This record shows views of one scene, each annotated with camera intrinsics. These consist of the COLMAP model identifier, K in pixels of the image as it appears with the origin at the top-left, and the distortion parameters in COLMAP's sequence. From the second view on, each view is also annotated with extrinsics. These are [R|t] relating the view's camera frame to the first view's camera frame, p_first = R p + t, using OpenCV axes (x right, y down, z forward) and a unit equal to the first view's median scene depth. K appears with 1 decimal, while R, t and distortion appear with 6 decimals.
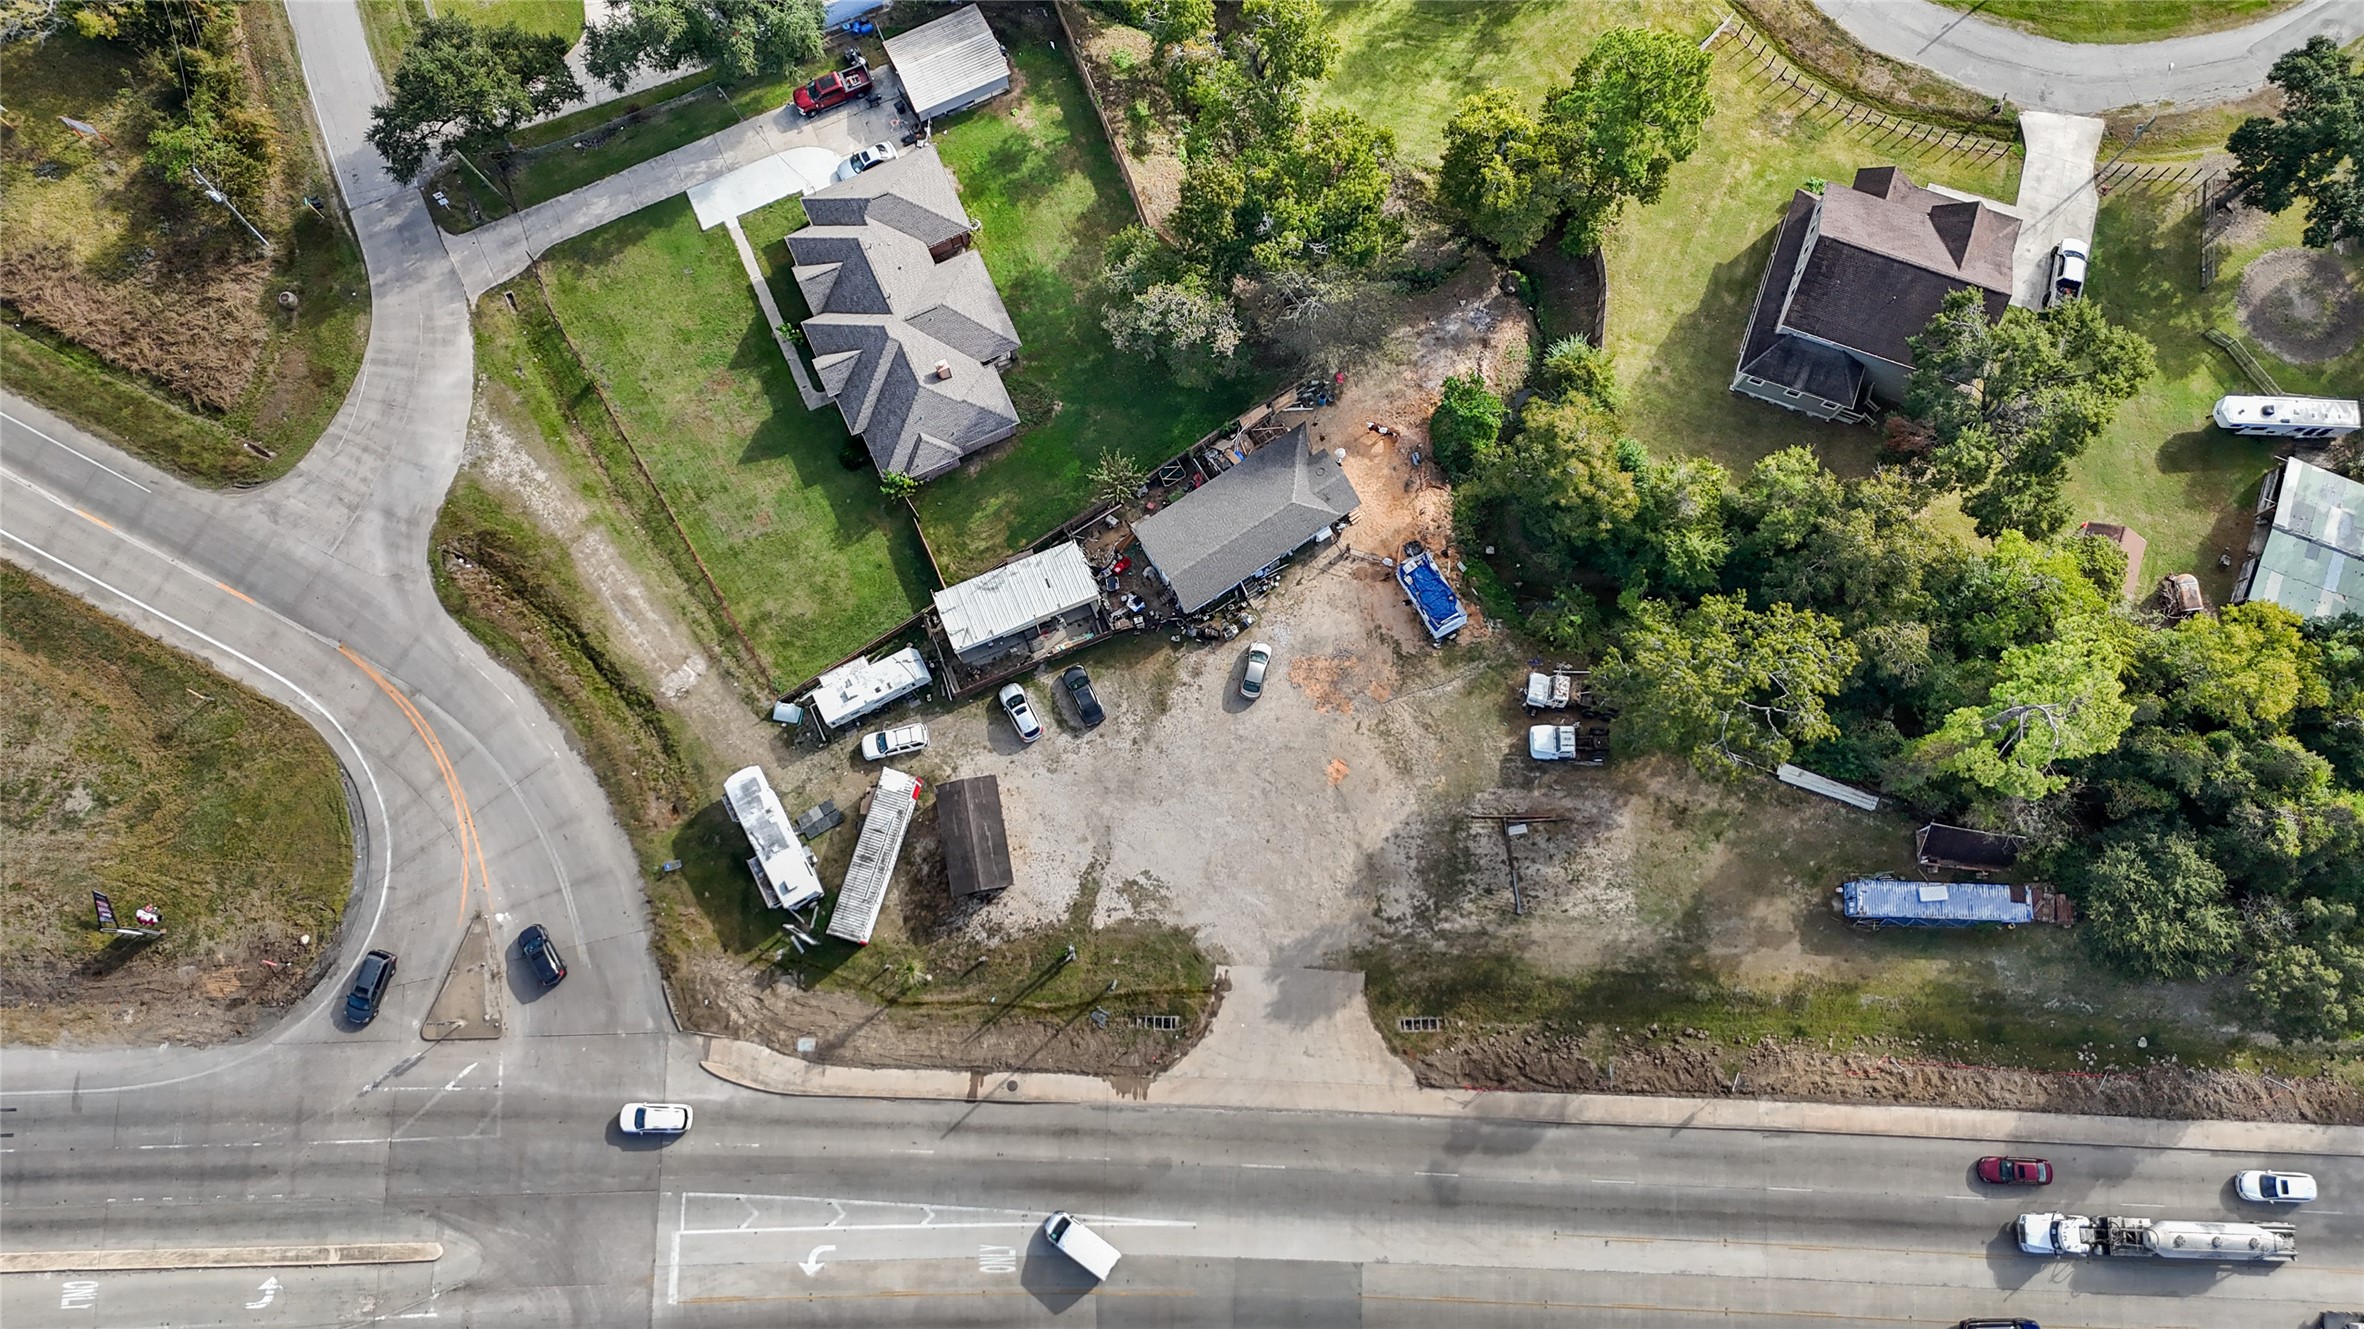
lens RADIAL K [[1722.8, 0, 1182.0], [0, 1722.8, 664.5], [0, 0, 1]] dist [0.078232, -0.099287]
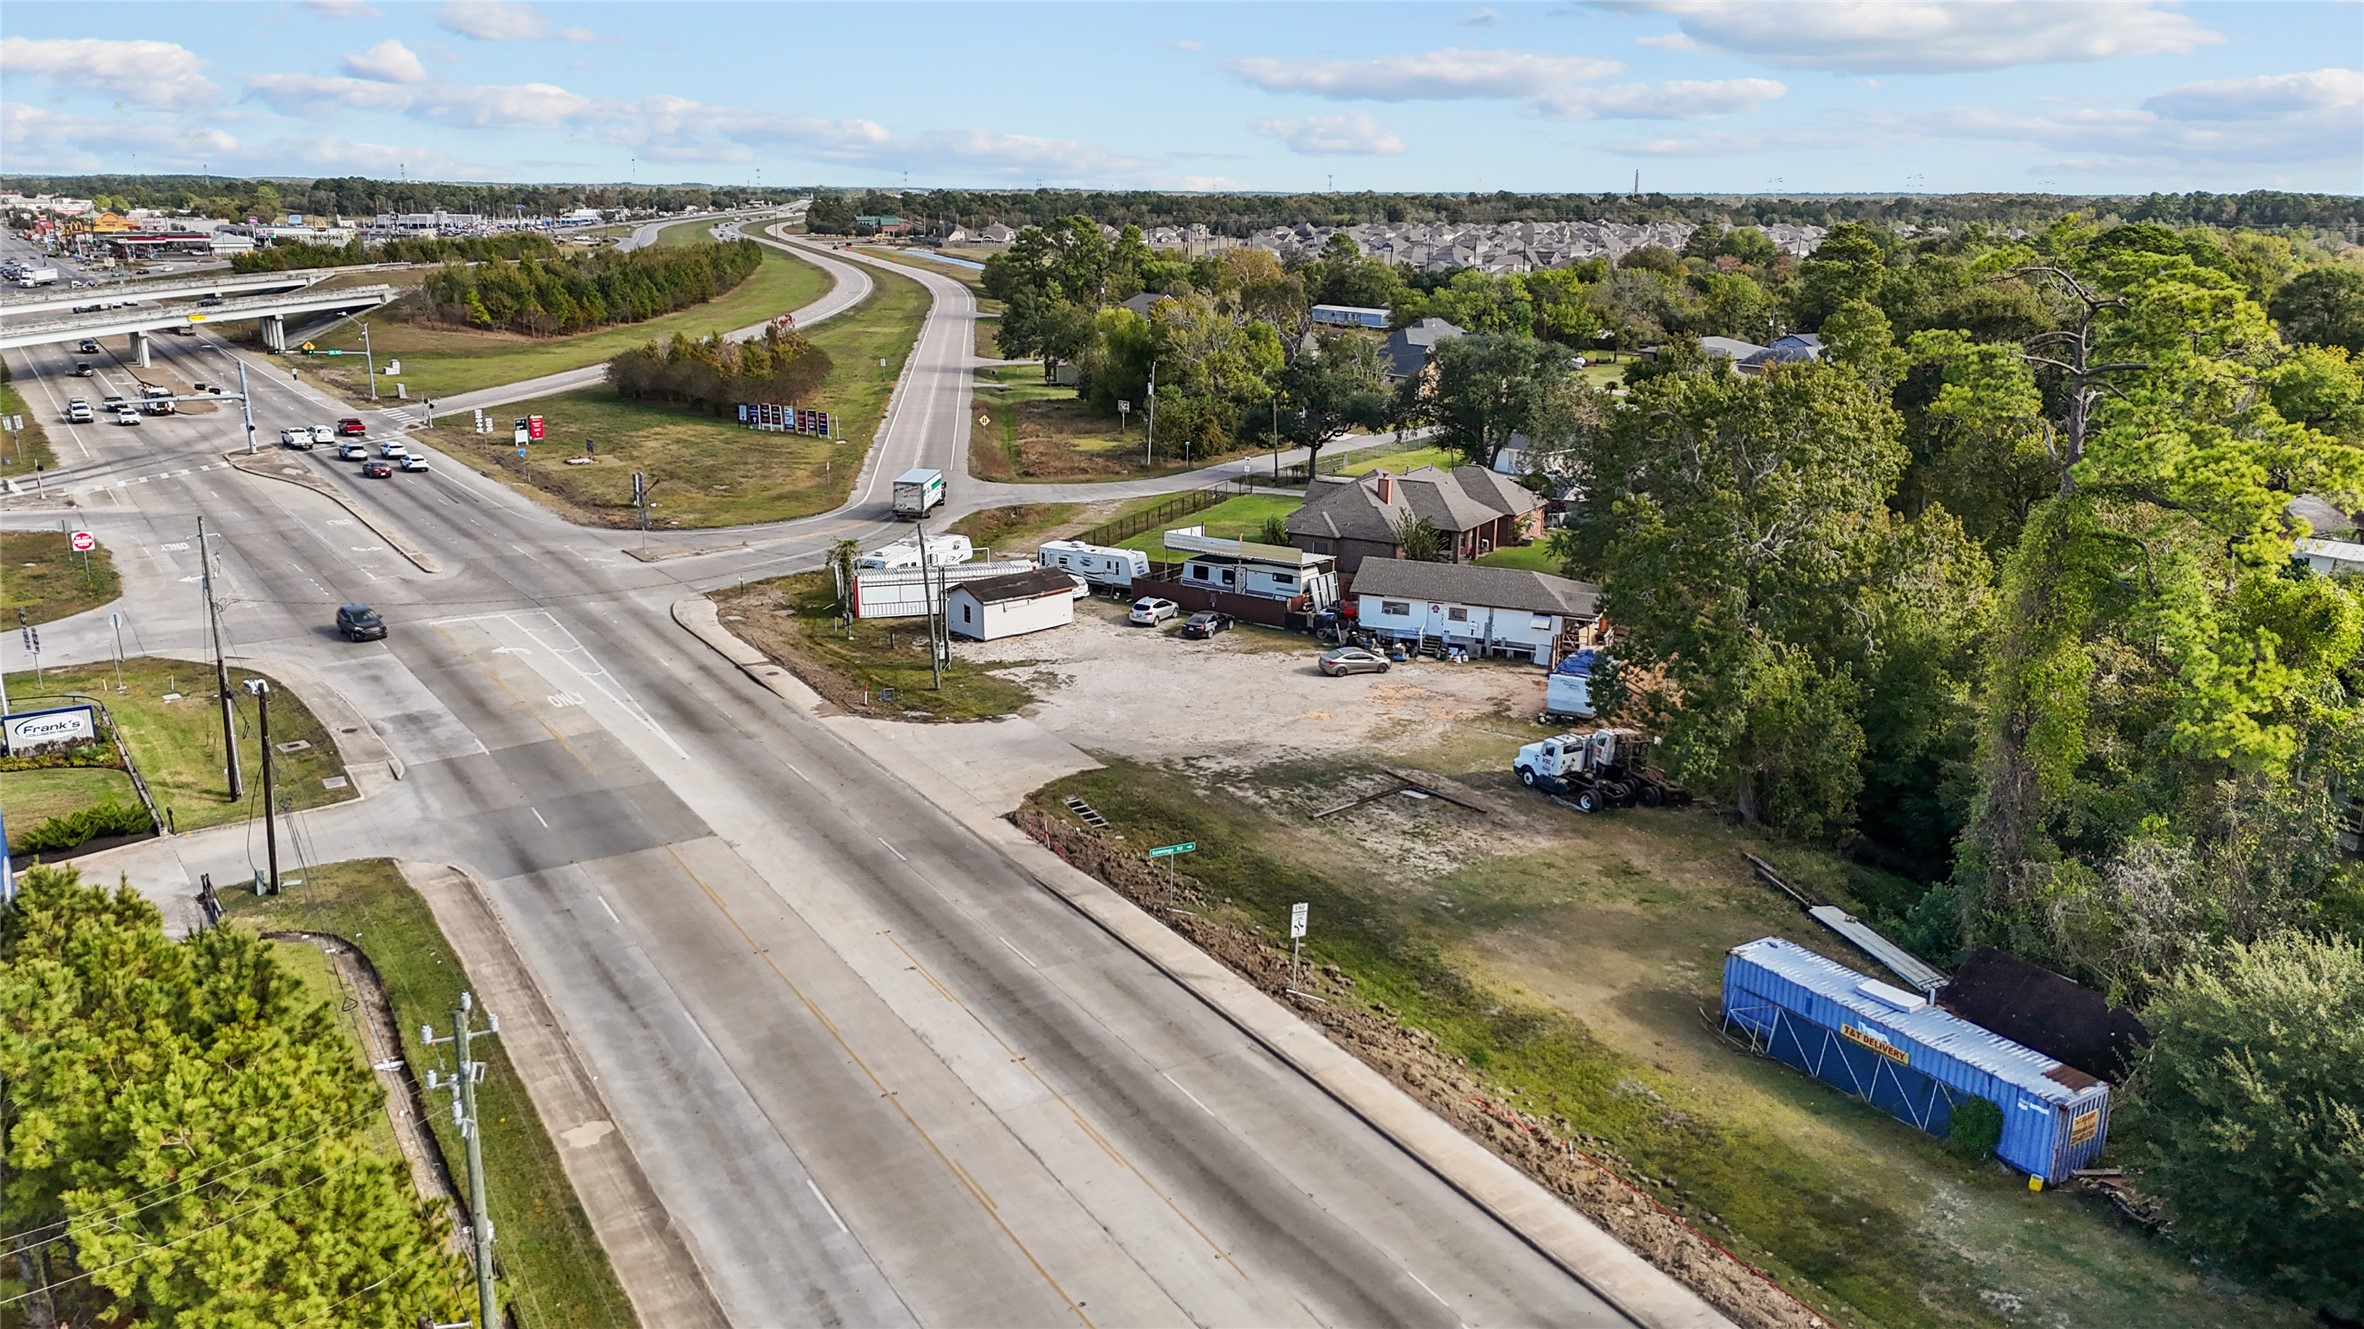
lens RADIAL K [[1722.8, 0, 1182.0], [0, 1722.8, 664.5], [0, 0, 1]] dist [0.078232, -0.099287]
pose [[0.554697, 0.218655, -0.802808, 0.667979], [-0.810285, 0.361208, -0.461483, 0.457553], [0.189075, 0.906487, 0.377534, 0.701940]]
